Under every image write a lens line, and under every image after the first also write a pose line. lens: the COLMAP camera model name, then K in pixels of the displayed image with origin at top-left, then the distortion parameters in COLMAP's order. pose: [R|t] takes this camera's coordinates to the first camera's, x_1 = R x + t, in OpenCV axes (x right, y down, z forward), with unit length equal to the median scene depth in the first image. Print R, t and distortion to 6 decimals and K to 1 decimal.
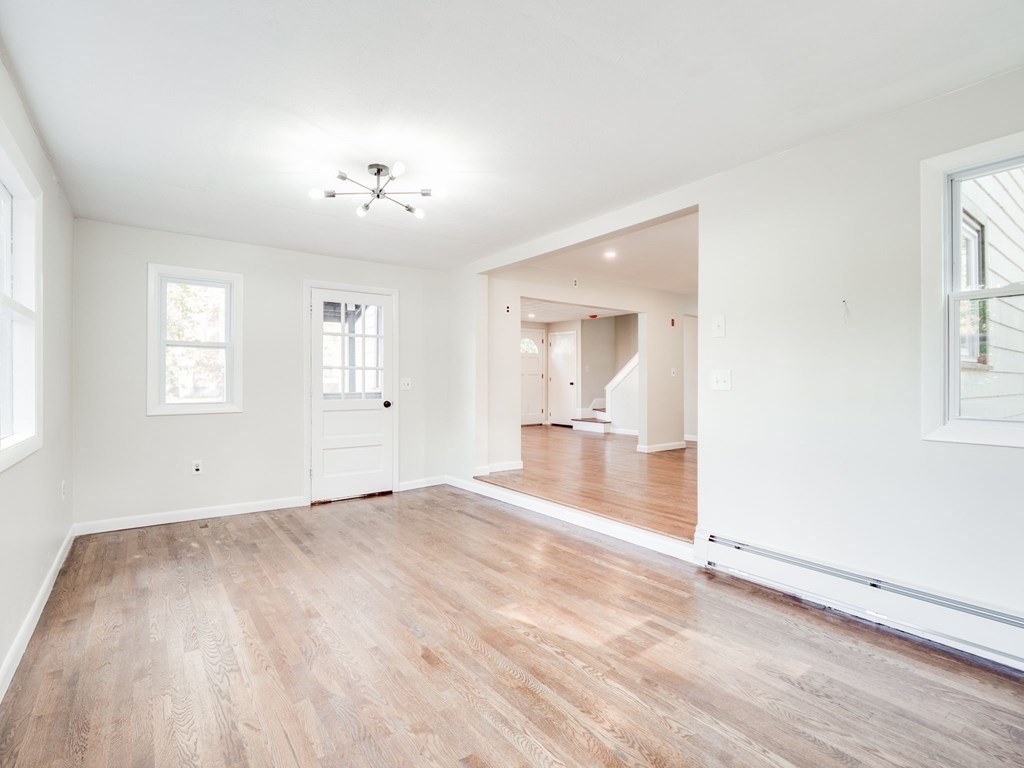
lens RADIAL K [[499.7, 0, 504.0], [0, 499.7, 384.0], [0, 0, 1]] dist [0.001514, -0.025035]
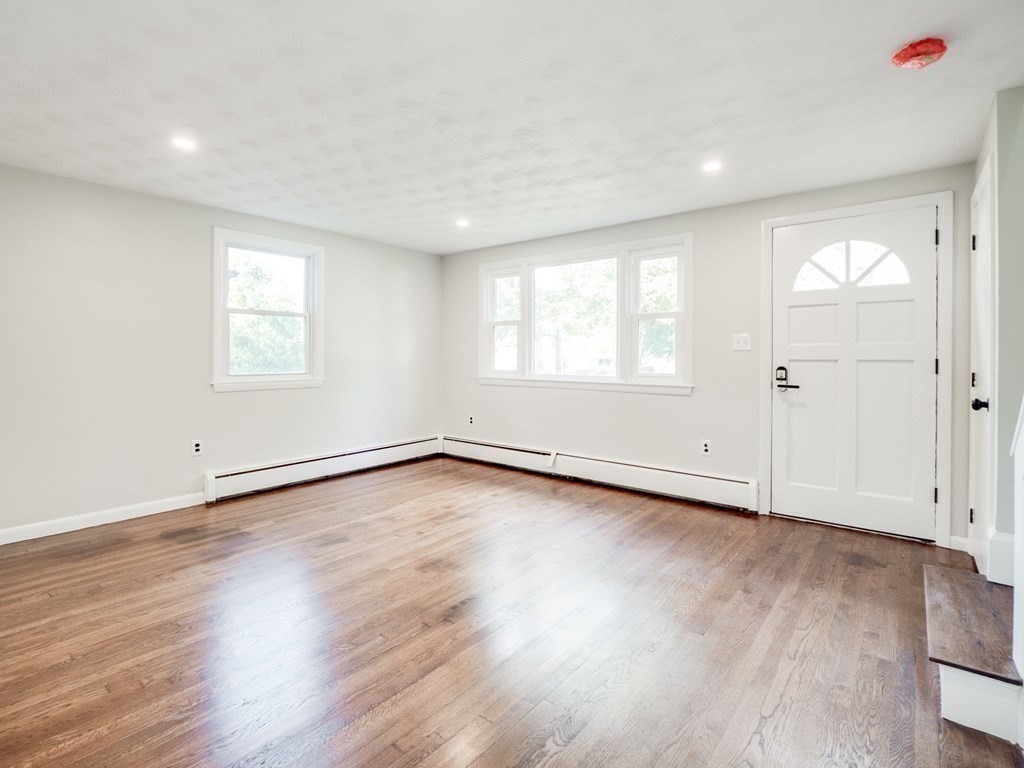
lens RADIAL K [[504.5, 0, 506.8], [0, 504.5, 362.0], [0, 0, 1]] dist [-0.018698, -0.001195]
pose [[0.257034, 0.009902, -0.966352, 0.632108], [-0.011931, 0.999904, 0.007073, -0.038791], [0.966329, 0.009712, 0.257127, 1.618918]]
